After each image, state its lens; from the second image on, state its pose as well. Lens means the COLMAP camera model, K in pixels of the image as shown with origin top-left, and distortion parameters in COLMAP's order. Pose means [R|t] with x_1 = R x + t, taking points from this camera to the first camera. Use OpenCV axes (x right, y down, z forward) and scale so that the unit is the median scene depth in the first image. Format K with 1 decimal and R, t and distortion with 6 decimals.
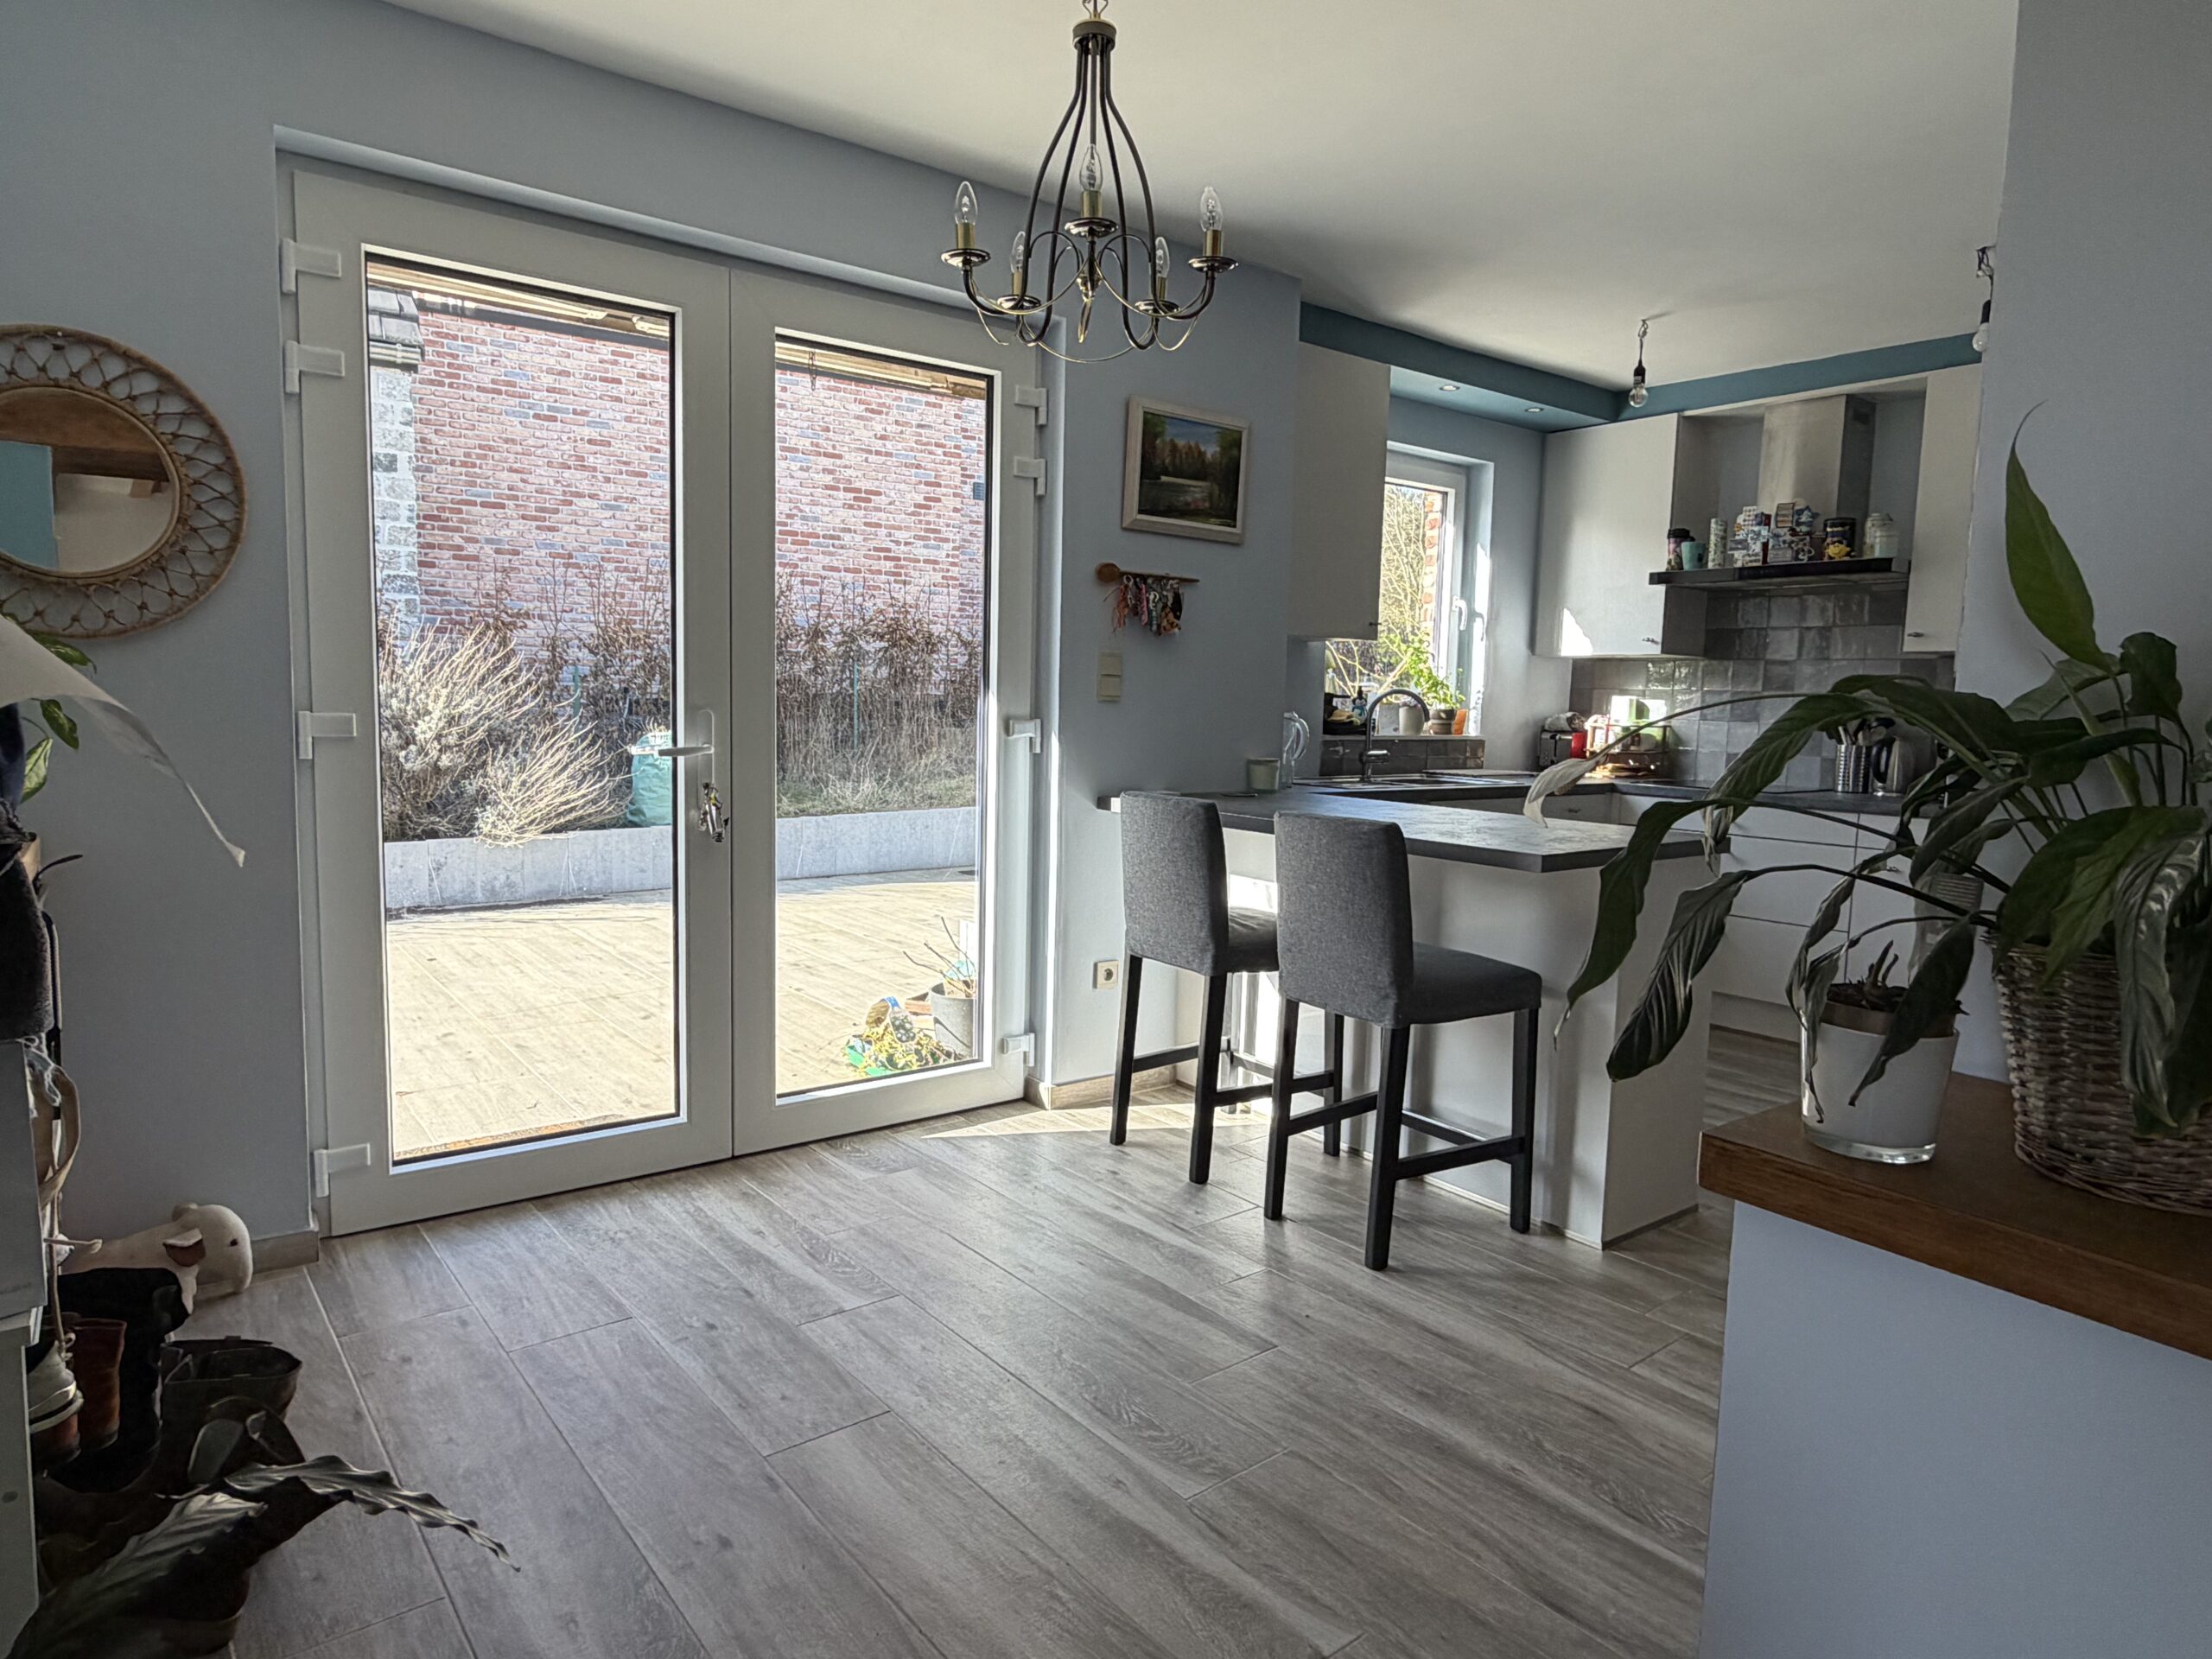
lens RADIAL K [[1306.3, 0, 1106.0], [0, 1306.3, 829.5], [0, 0, 1]] dist [0.000439, -0.000020]
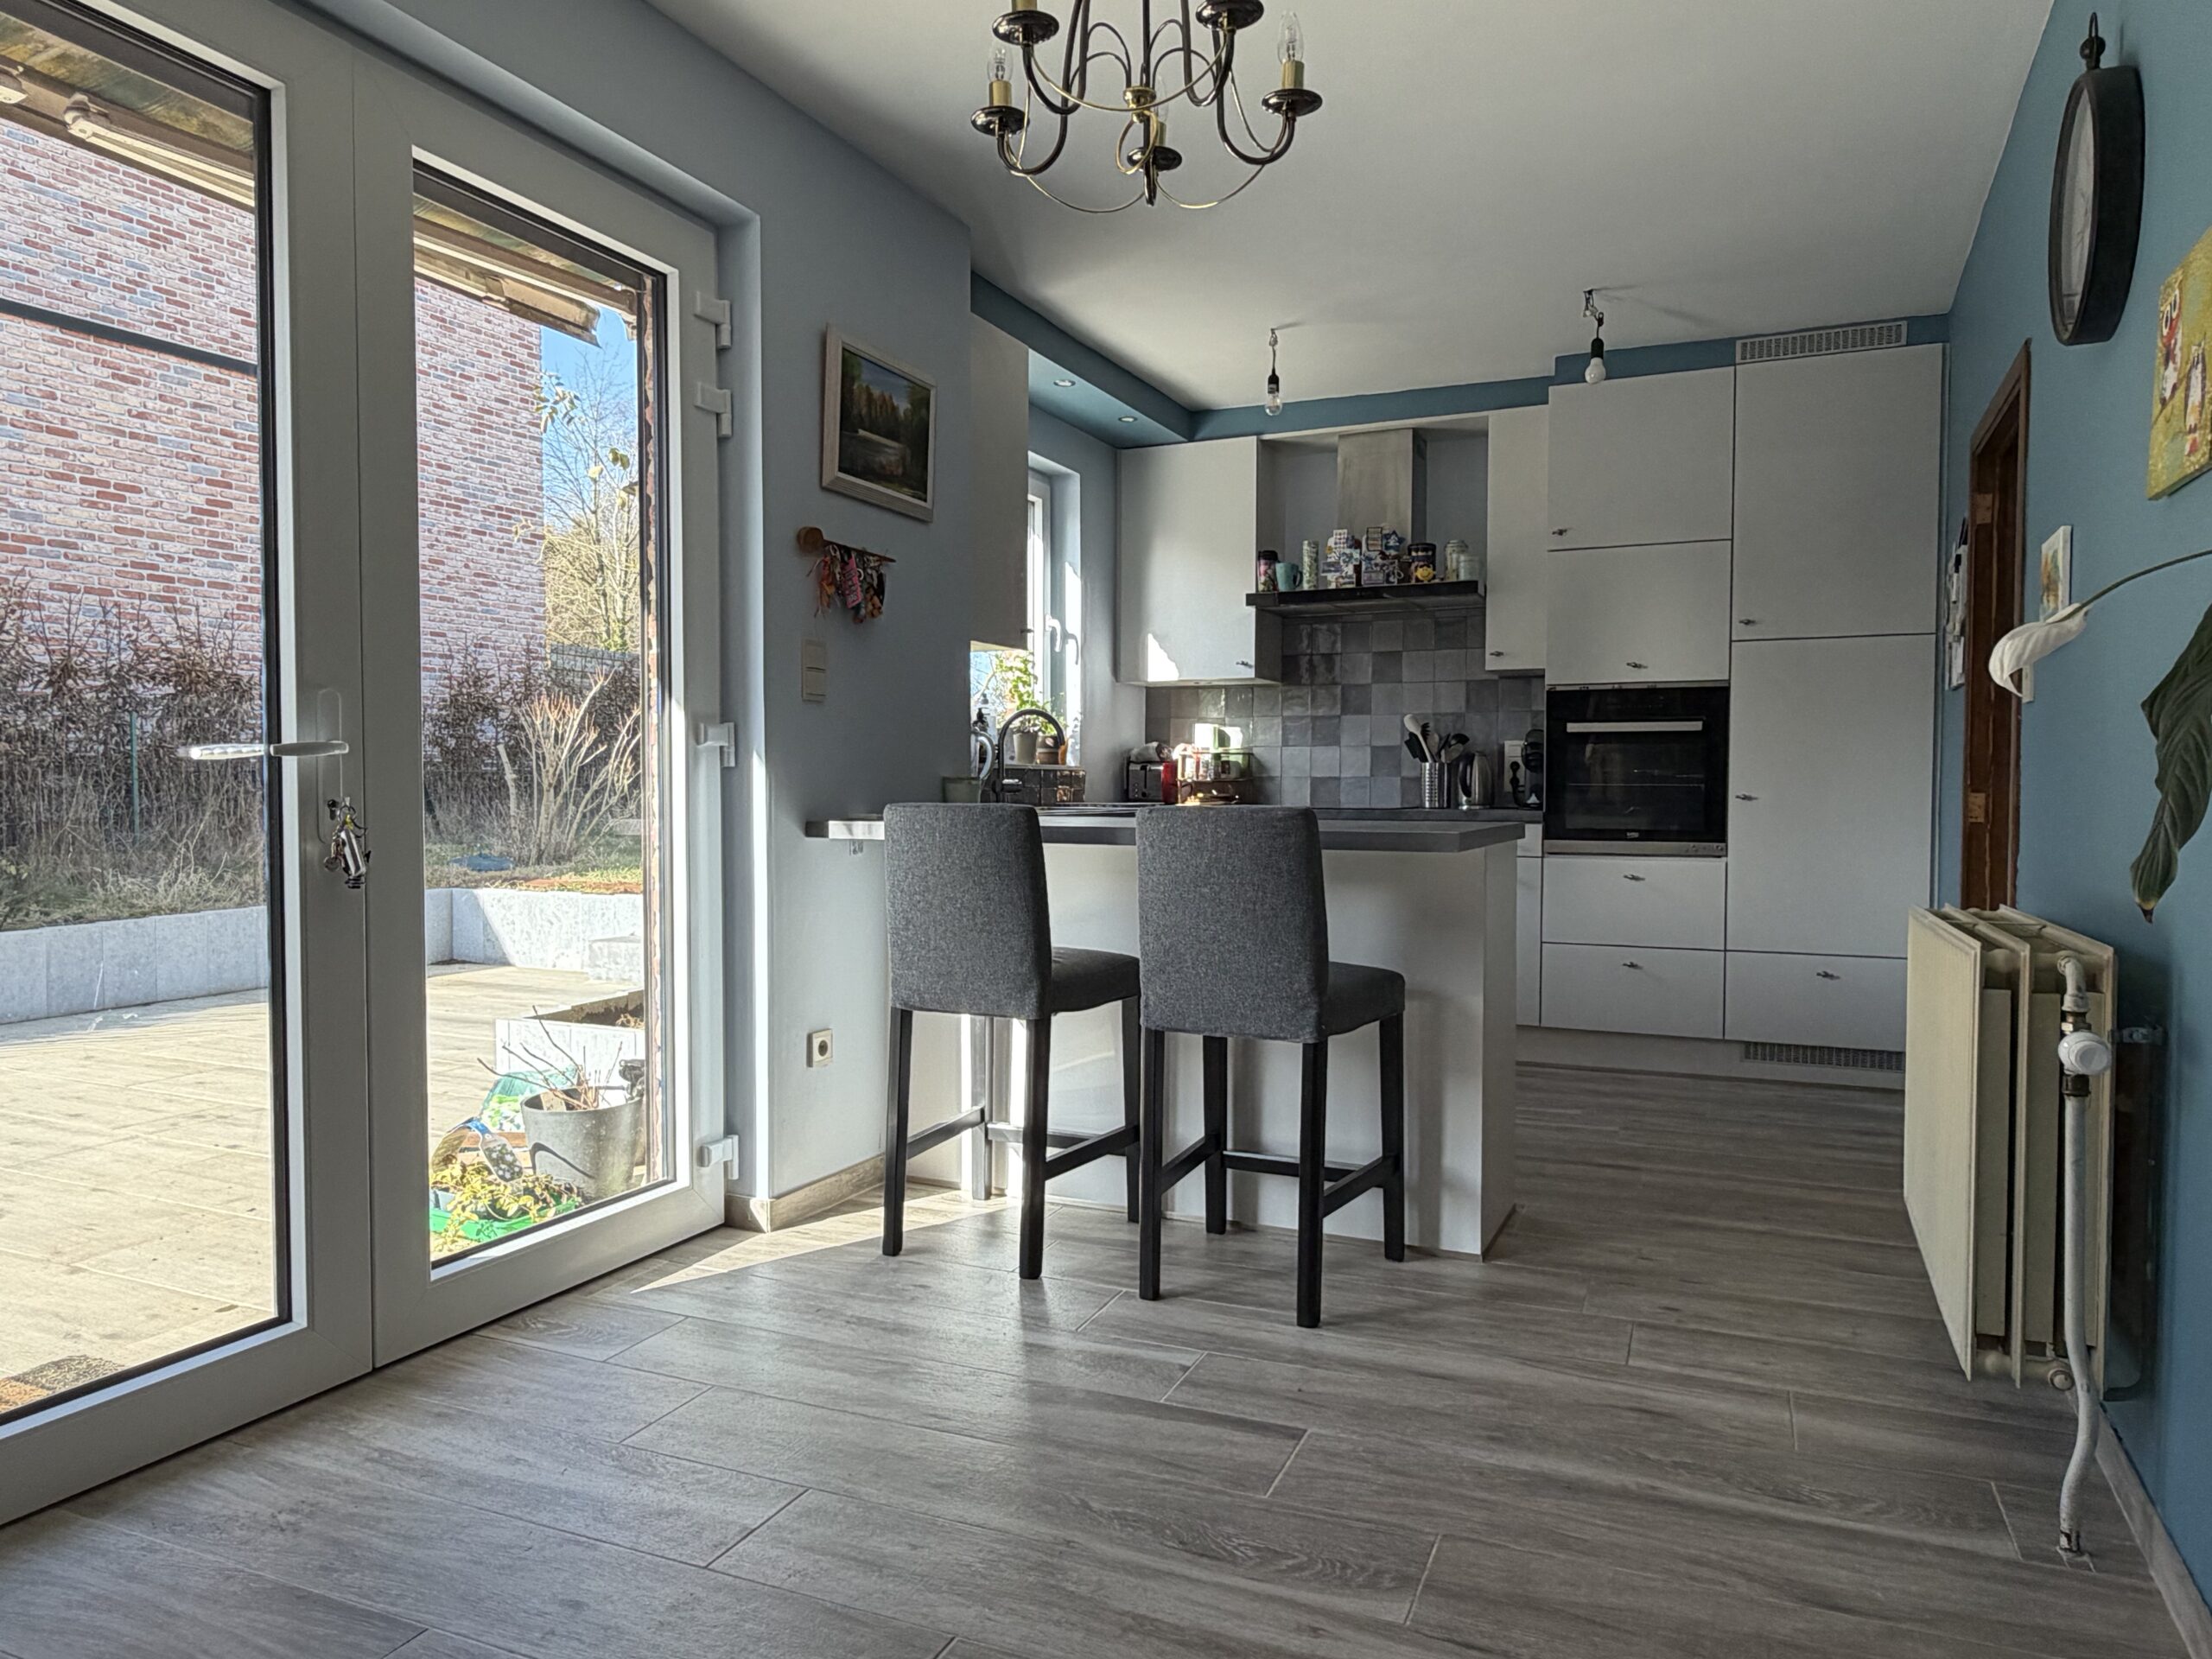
lens RADIAL K [[1435.8, 0, 1114.6], [0, 1435.8, 840.8], [0, 0, 1]] dist [-0.002542, 0.002159]
pose [[0.882988, -0.041003, 0.467600, -0.204710], [0.068011, 0.996841, -0.041016, 0.028867], [-0.464442, 0.068019, 0.882988, 0.122735]]
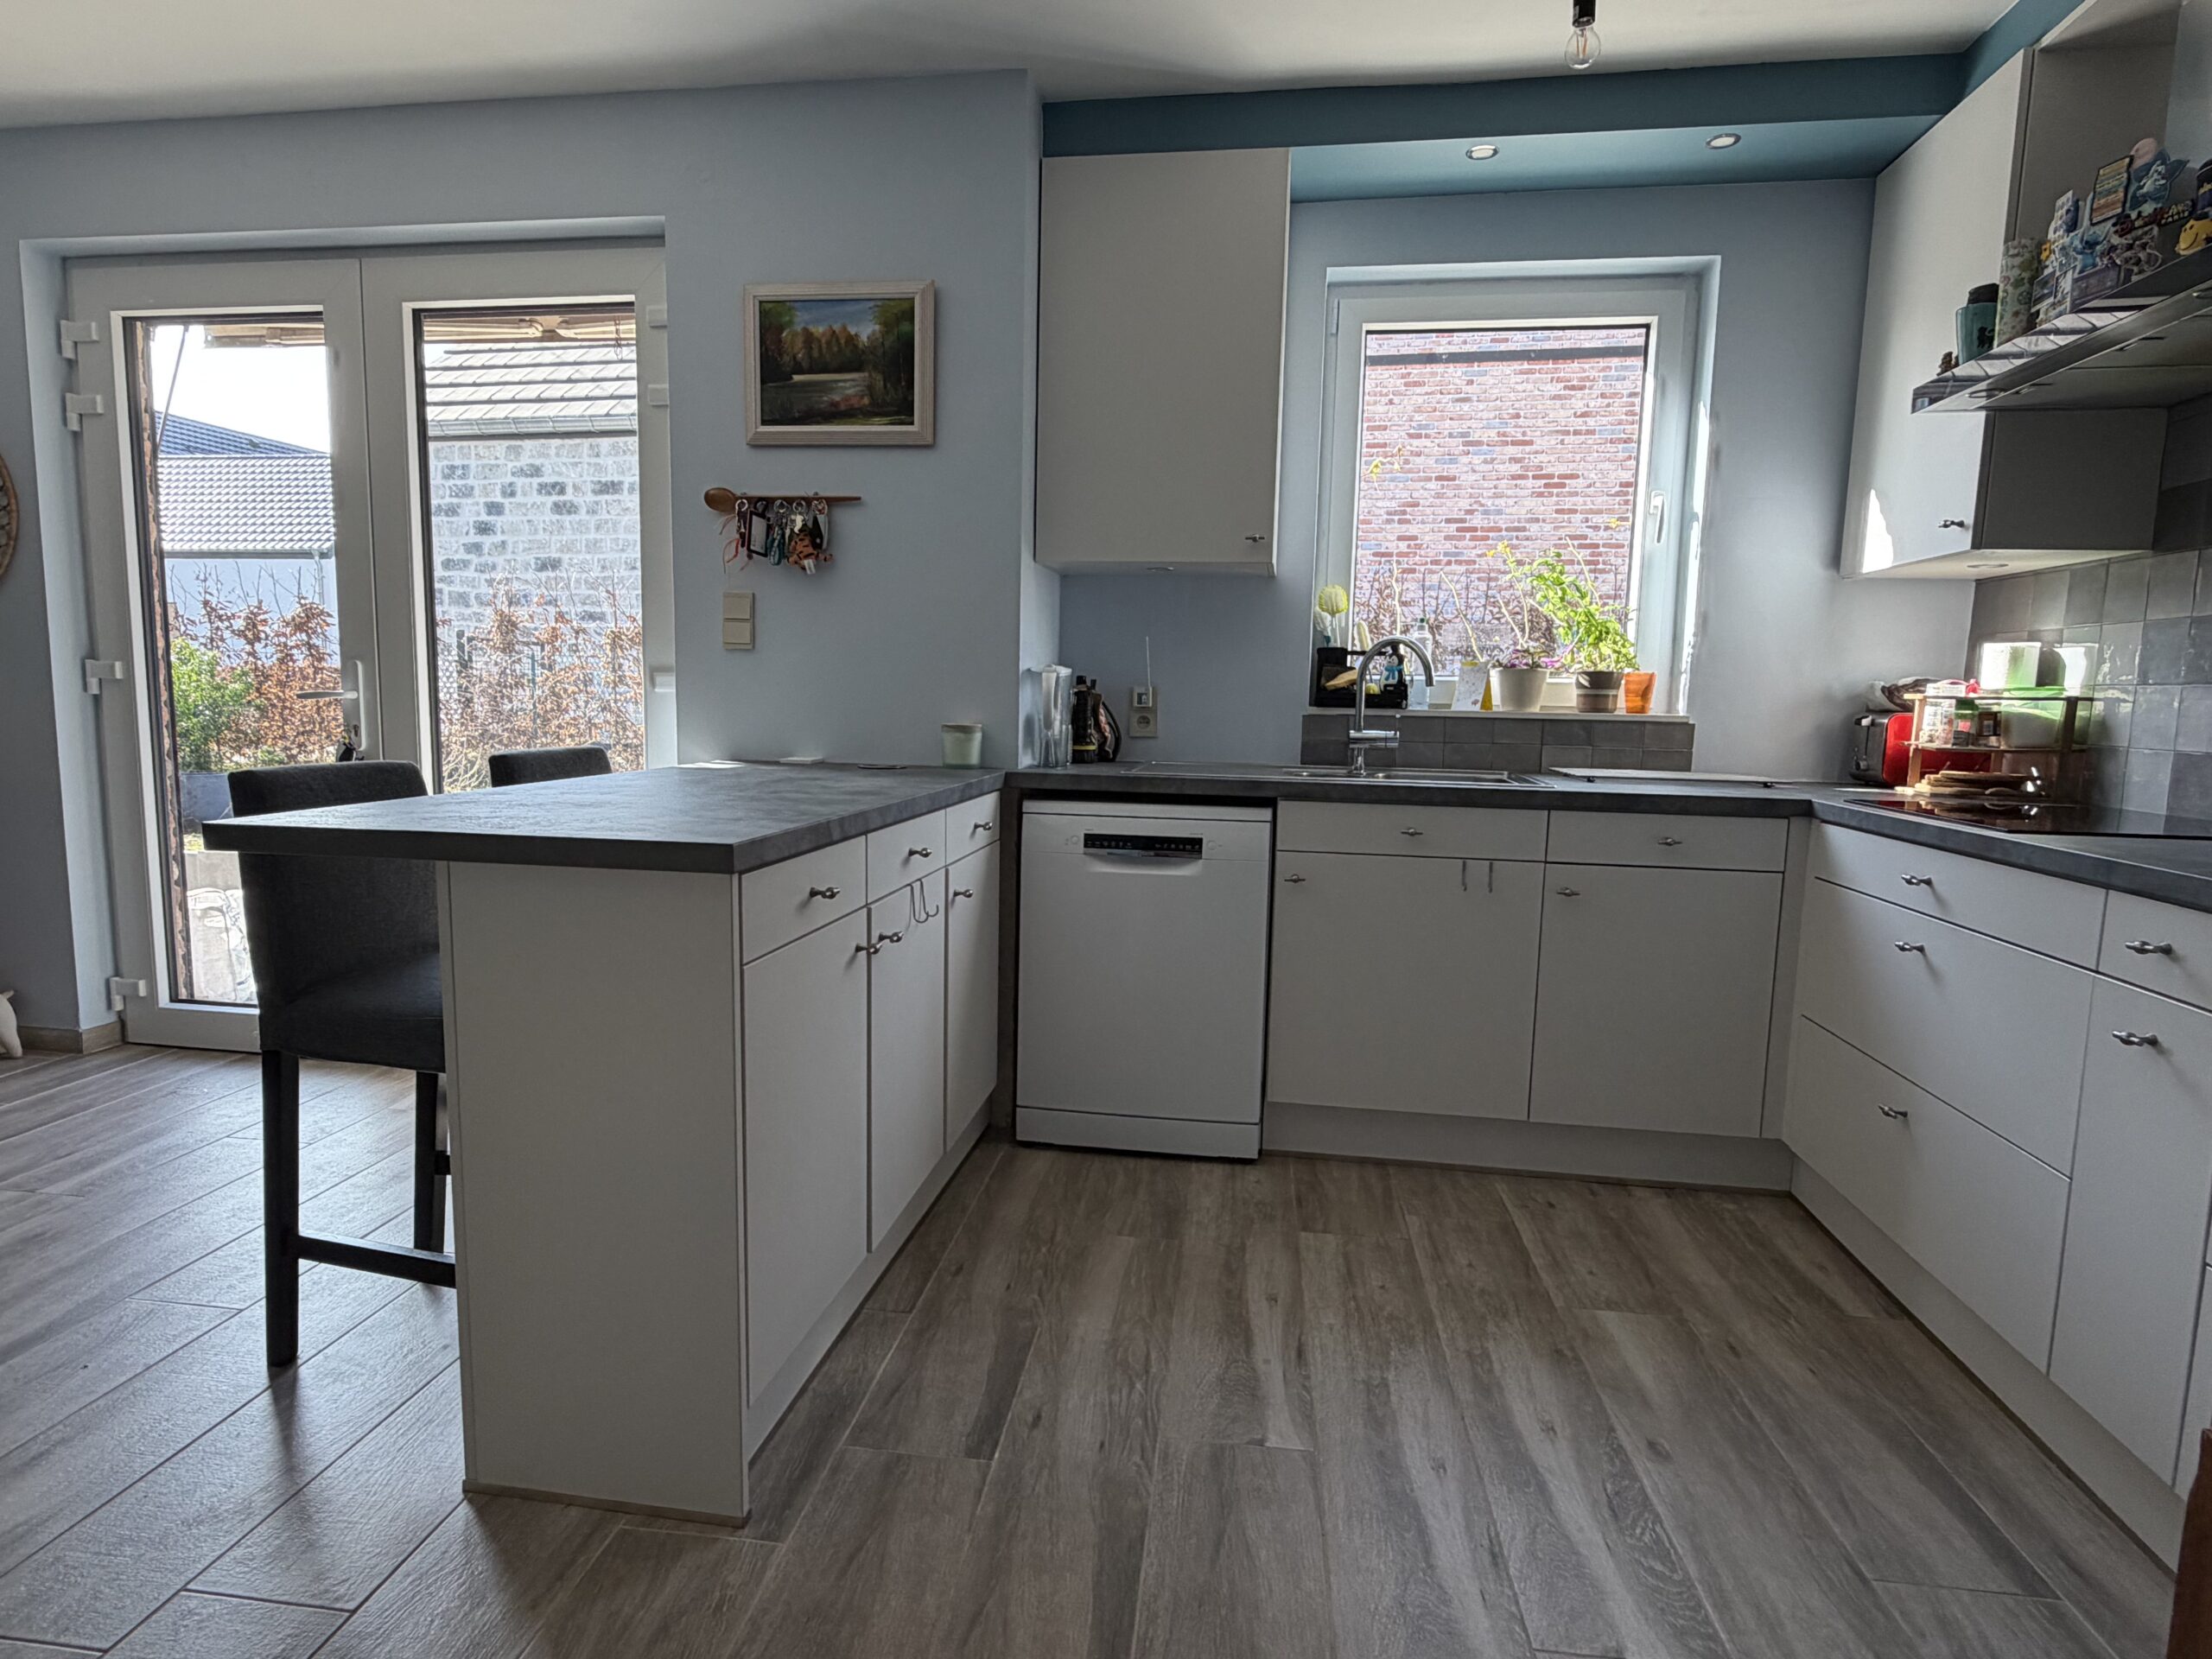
lens RADIAL K [[1192.4, 0, 1106.0], [0, 1192.4, 829.5], [0, 0, 1]] dist [-0.000687, -0.001330]
pose [[0.690381, 0.073943, -0.719658, 0.615180], [-0.078286, 0.996557, 0.027293, -0.016650], [0.719198, 0.037497, 0.693793, 0.520992]]
